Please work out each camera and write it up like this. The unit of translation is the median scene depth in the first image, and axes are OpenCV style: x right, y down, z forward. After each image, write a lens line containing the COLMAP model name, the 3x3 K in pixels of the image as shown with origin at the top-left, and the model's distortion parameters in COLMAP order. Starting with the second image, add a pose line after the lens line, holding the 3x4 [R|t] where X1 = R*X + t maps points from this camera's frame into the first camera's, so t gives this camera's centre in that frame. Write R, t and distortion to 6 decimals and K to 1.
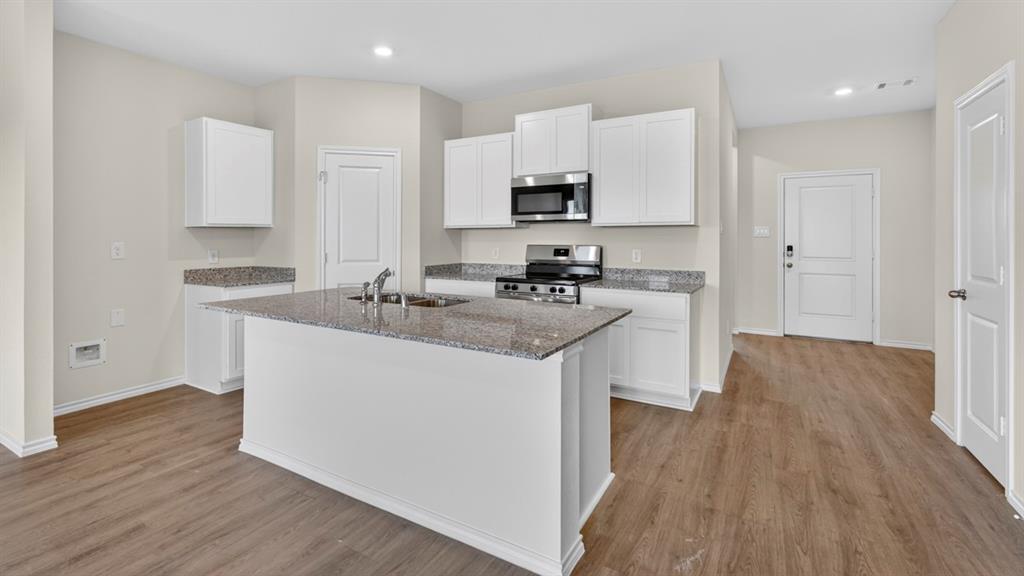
lens RADIAL K [[454.4, 0, 508.2], [0, 454.4, 237.0], [0, 0, 1]] dist [-0.003325, 0.000392]
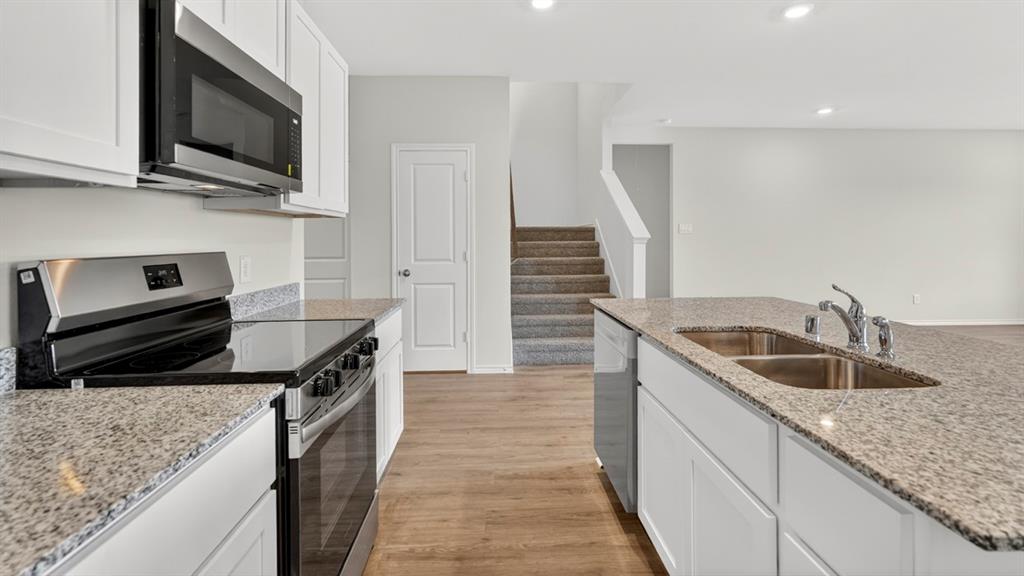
lens RADIAL K [[454.4, 0, 508.2], [0, 454.4, 237.0], [0, 0, 1]] dist [-0.003325, 0.000392]
pose [[-0.531579, 0.006410, 0.846985, -0.317890], [0.005613, 0.999976, -0.004045, 0.008498], [-0.846990, 0.002604, -0.531602, 1.006301]]
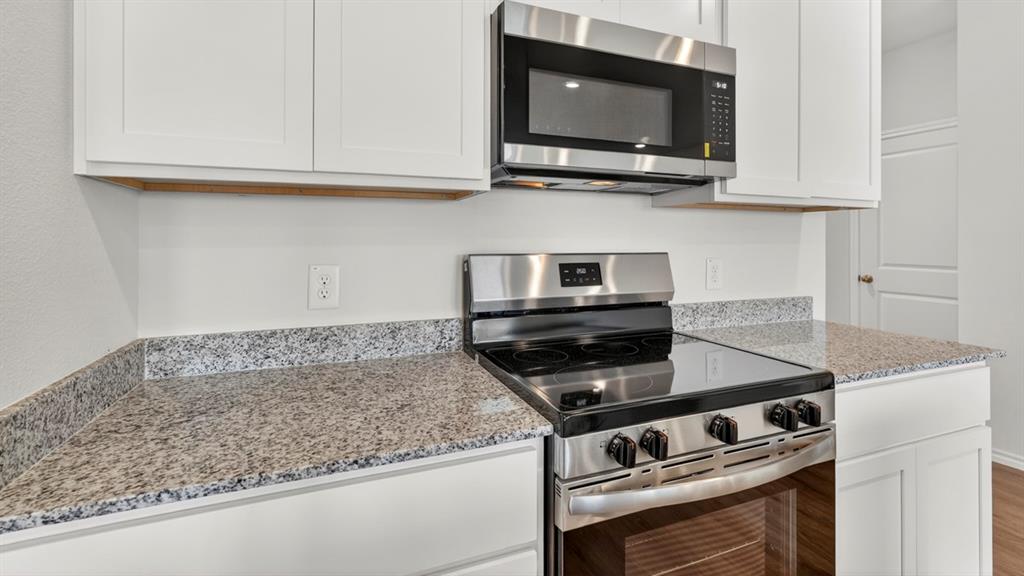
lens RADIAL K [[454.4, 0, 508.2], [0, 454.4, 237.0], [0, 0, 1]] dist [-0.003325, 0.000392]
pose [[0.622222, 0.005099, 0.782824, -0.199984], [-0.003884, 0.999987, -0.003427, 0.007480], [-0.782831, -0.000908, 0.622233, 0.865316]]
